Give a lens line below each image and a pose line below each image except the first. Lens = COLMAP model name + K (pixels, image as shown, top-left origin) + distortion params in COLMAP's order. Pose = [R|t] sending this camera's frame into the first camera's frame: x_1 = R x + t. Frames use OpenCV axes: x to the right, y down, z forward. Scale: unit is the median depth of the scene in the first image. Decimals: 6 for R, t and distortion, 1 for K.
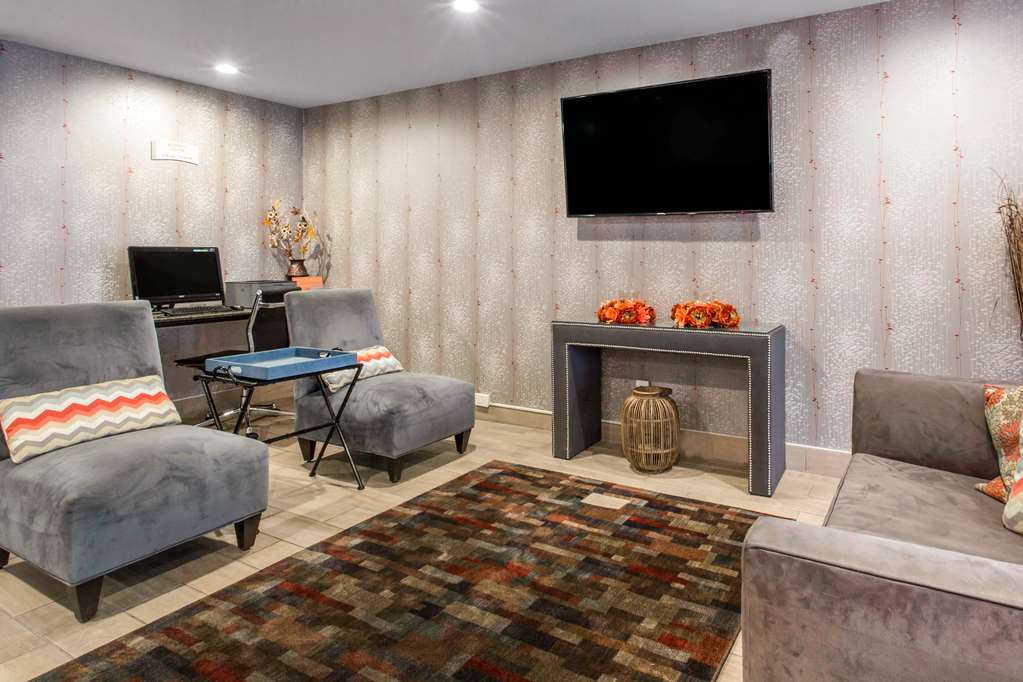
lens RADIAL K [[605.8, 0, 571.0], [0, 605.8, 255.4], [0, 0, 1]] dist [0.002481, 0.001438]
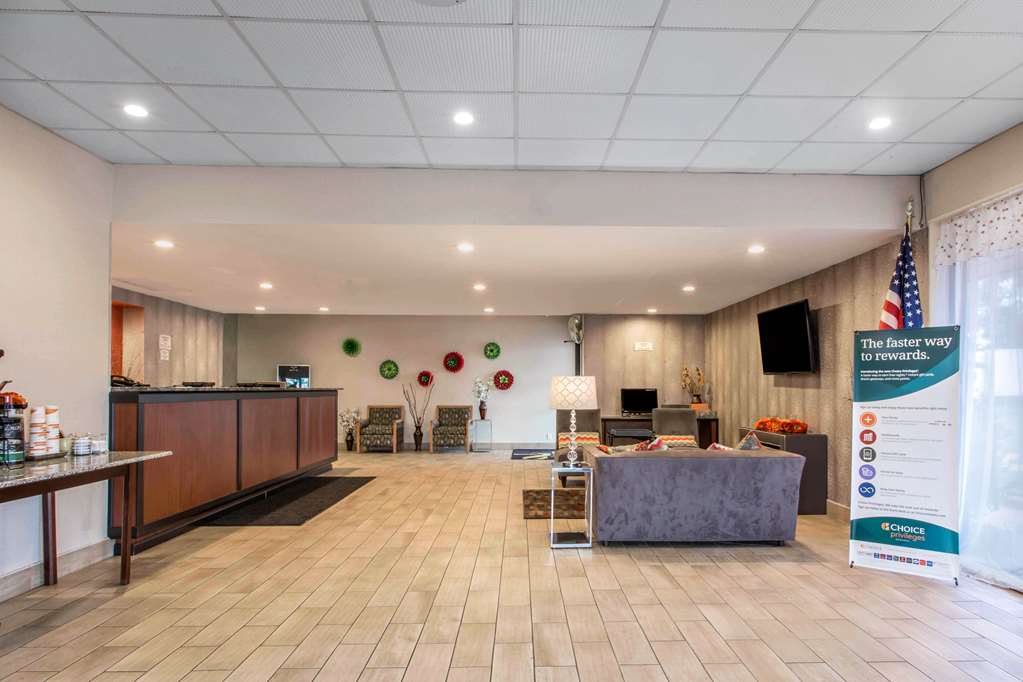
lens RADIAL K [[608.9, 0, 539.5], [0, 608.9, 386.1], [0, 0, 1]] dist [0.003185, 0.001125]
pose [[0.521483, 0.002701, -0.853257, 1.252050], [-0.005048, 0.999987, 0.000081, -0.024137], [0.853246, 0.004265, 0.521490, -0.592358]]
